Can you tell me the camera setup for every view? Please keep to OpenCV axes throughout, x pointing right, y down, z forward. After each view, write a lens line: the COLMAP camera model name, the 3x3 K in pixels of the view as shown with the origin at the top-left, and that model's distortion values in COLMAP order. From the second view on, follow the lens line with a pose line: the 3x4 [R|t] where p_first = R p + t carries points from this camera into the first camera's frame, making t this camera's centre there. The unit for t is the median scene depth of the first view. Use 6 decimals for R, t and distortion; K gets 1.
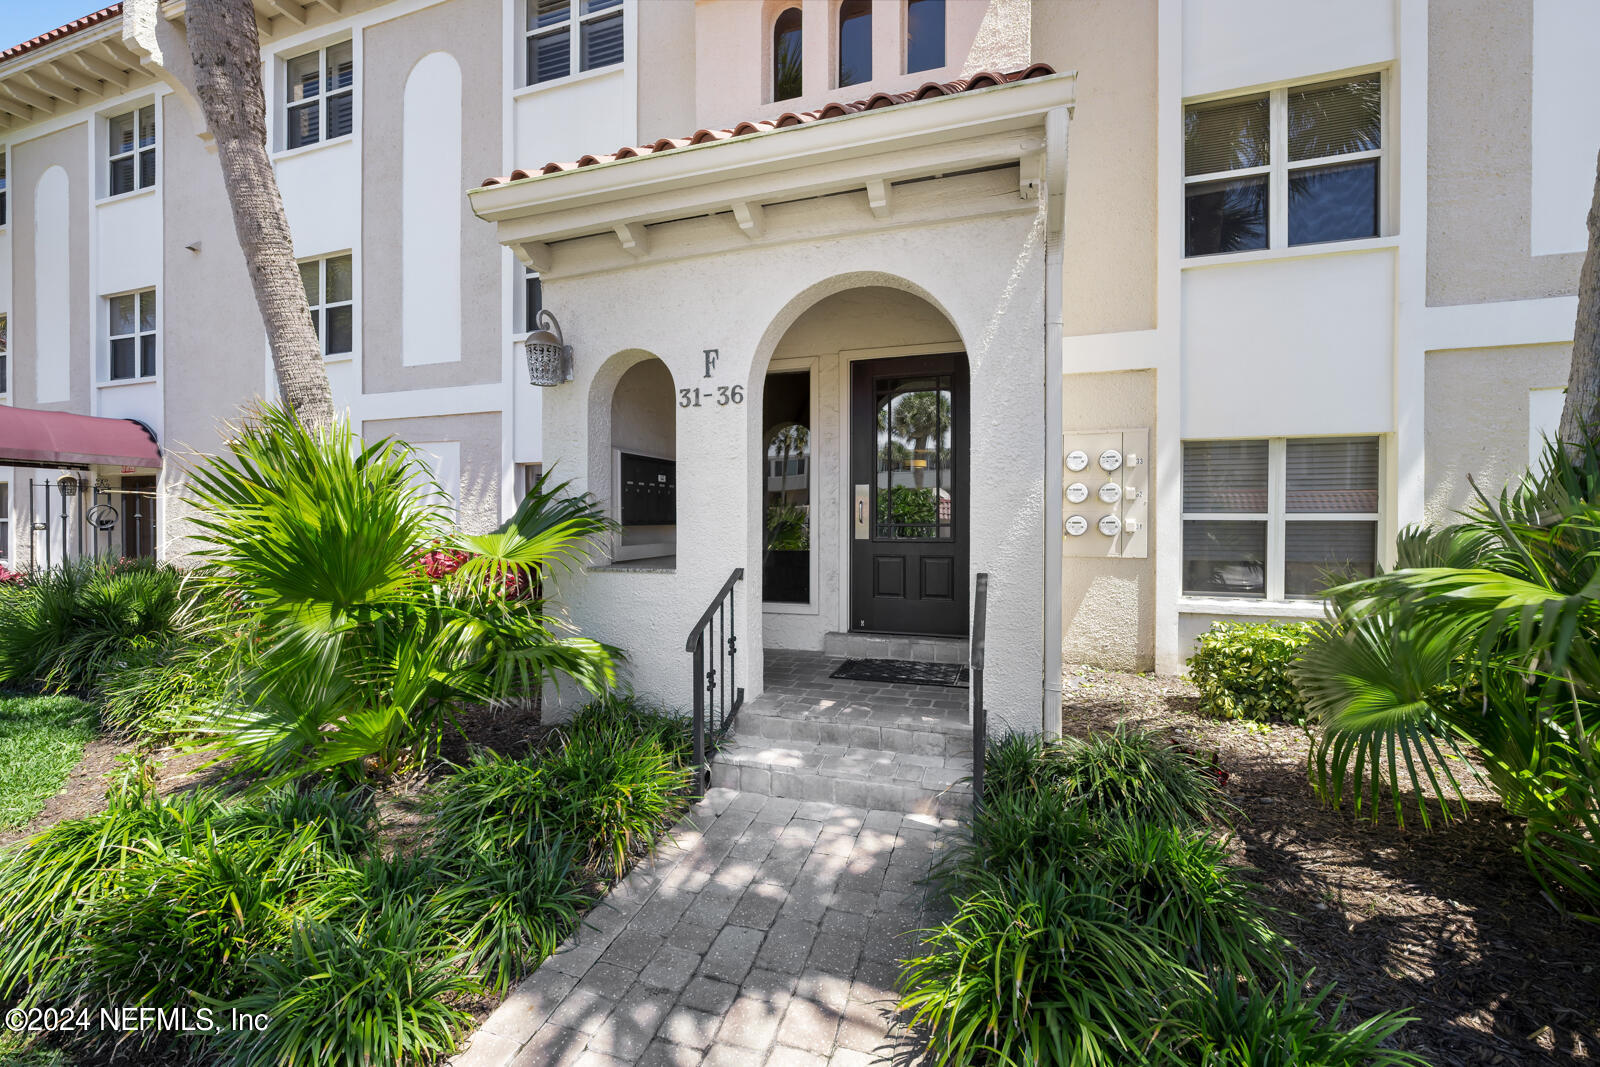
lens RADIAL K [[636.6, 0, 800.0], [0, 636.6, 533.5], [0, 0, 1]] dist [-0.007911, 0.000239]
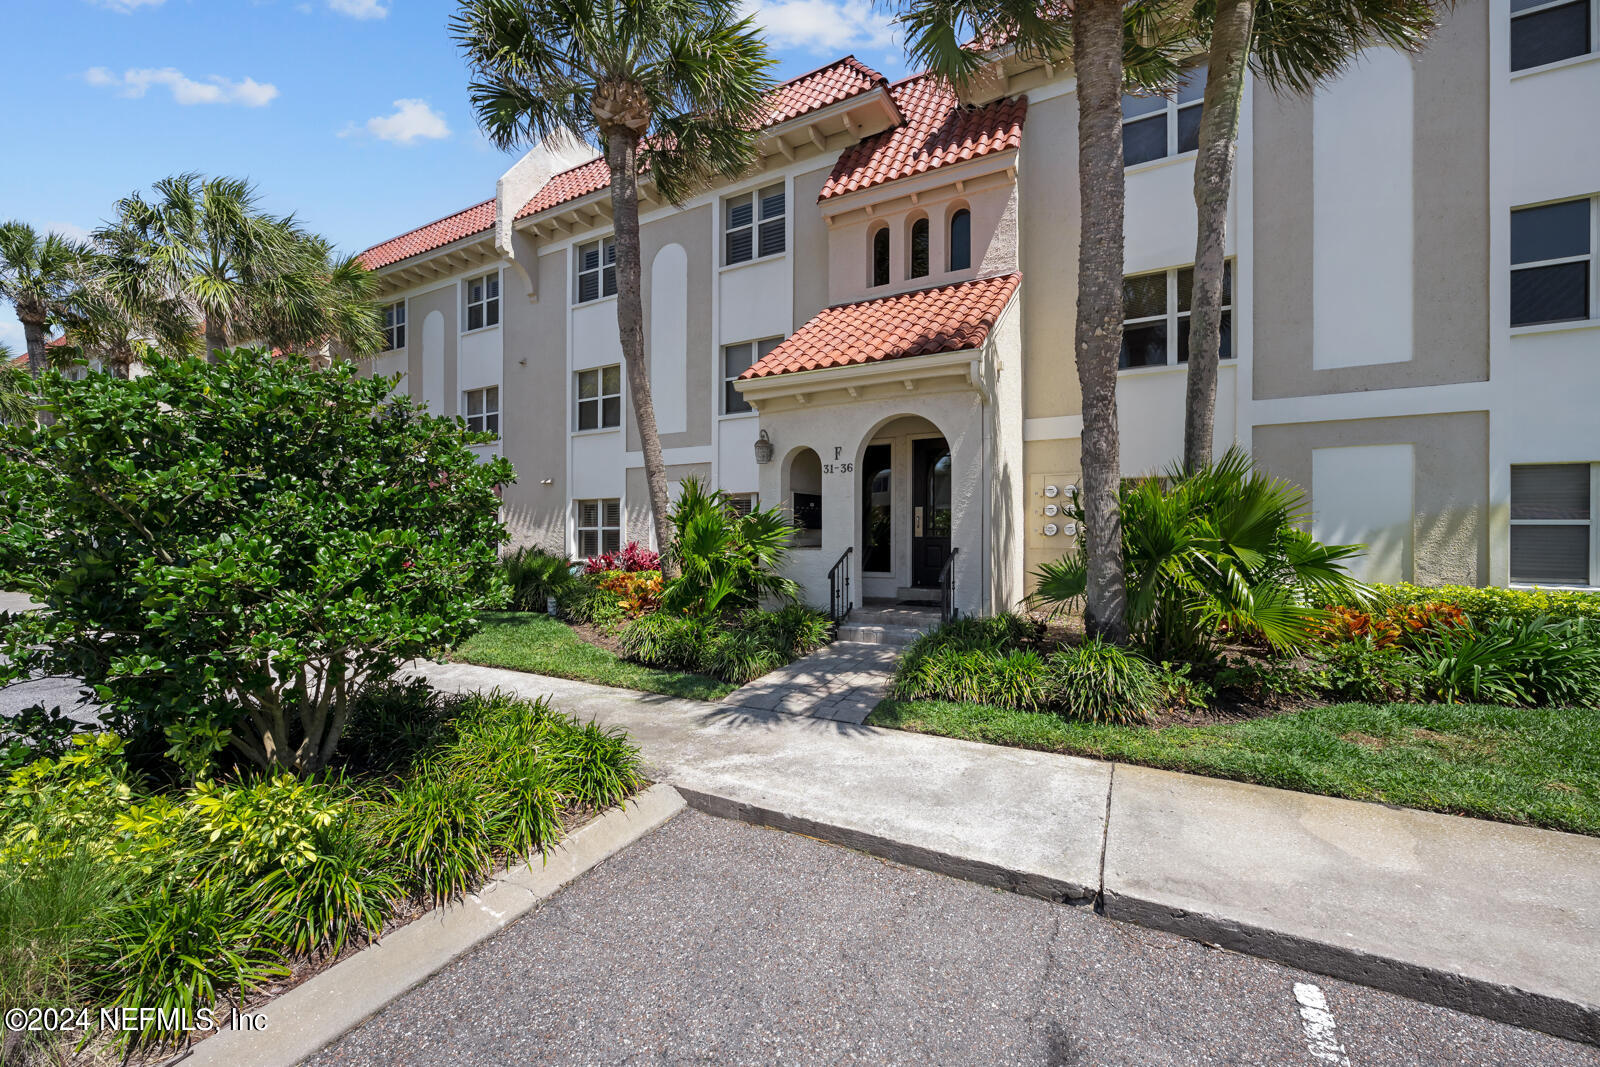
lens RADIAL K [[636.6, 0, 800.0], [0, 636.6, 533.5], [0, 0, 1]] dist [-0.007911, 0.000239]
pose [[0.982245, 0.002760, -0.187580, 0.102622], [-0.006748, 0.999764, -0.020630, 0.038503], [0.187479, 0.021530, 0.982033, -0.841466]]
